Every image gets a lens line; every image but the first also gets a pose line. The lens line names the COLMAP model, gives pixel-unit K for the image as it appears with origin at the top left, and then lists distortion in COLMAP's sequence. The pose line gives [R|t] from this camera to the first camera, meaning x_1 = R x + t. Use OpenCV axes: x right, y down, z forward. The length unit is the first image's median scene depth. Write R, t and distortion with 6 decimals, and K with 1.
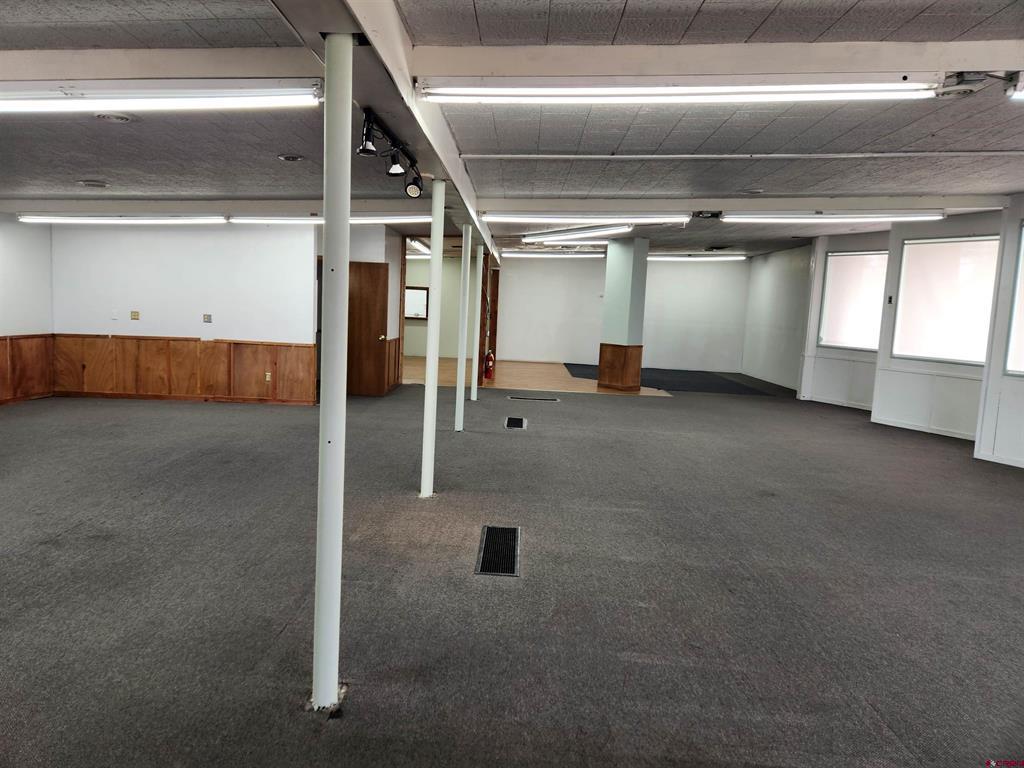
lens RADIAL K [[686.8, 0, 482.7], [0, 686.8, 368.1], [0, 0, 1]] dist [0.080182, -0.065586]
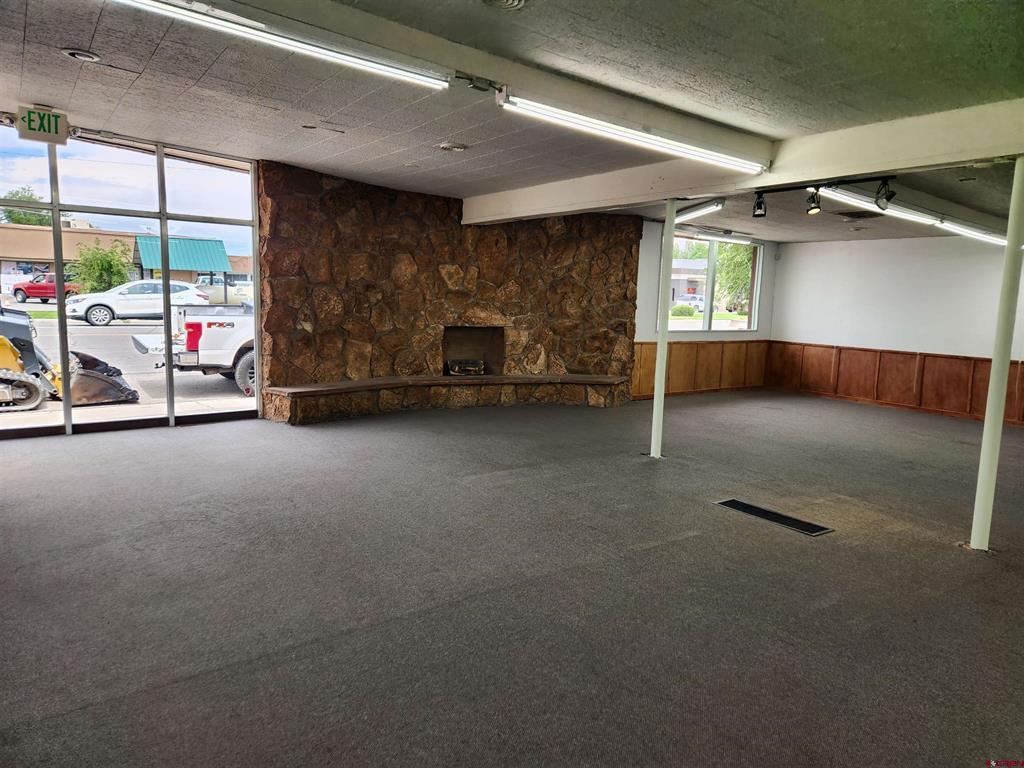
lens RADIAL K [[689.1, 0, 506.5], [0, 689.1, 368.8], [0, 0, 1]] dist [0.077920, -0.067195]
pose [[-0.790192, -0.002455, -0.612854, 0.499350], [-0.129238, 0.978172, 0.162717, -0.049032], [0.599077, 0.207781, -0.773261, 0.737365]]
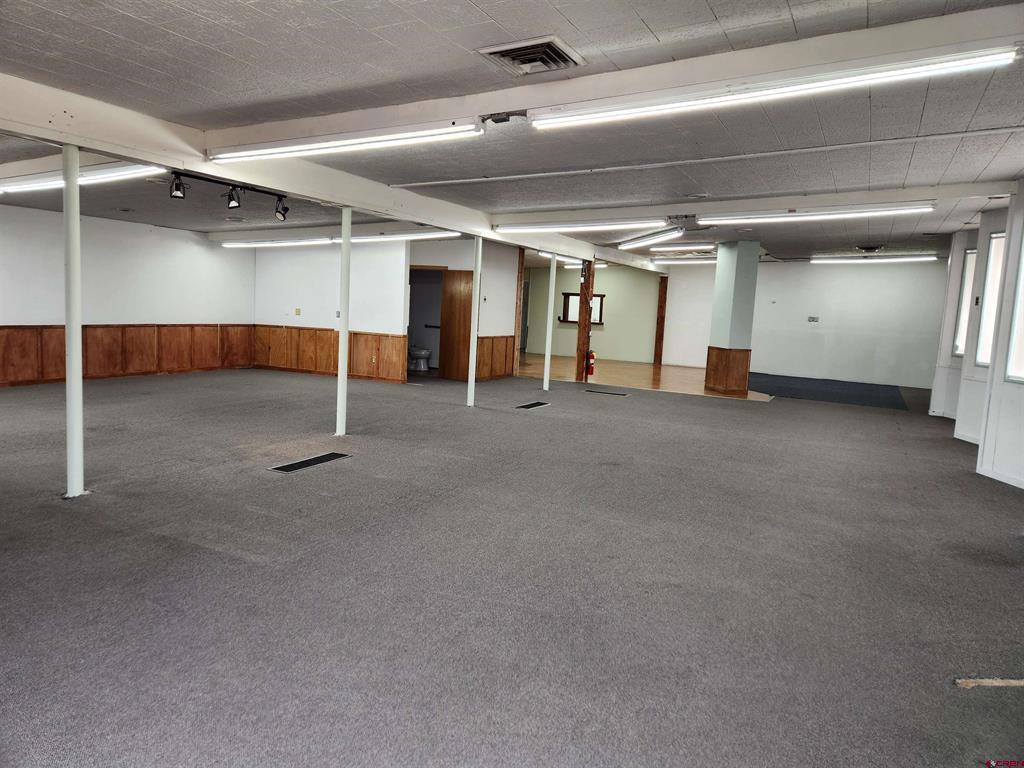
lens RADIAL K [[689.1, 0, 506.5], [0, 689.1, 368.8], [0, 0, 1]] dist [0.077920, -0.067195]
pose [[0.904268, 0.041884, -0.424905, 0.466232], [-0.049906, 0.998724, -0.007762, 0.027444], [0.424038, 0.028224, 0.905205, -0.065418]]
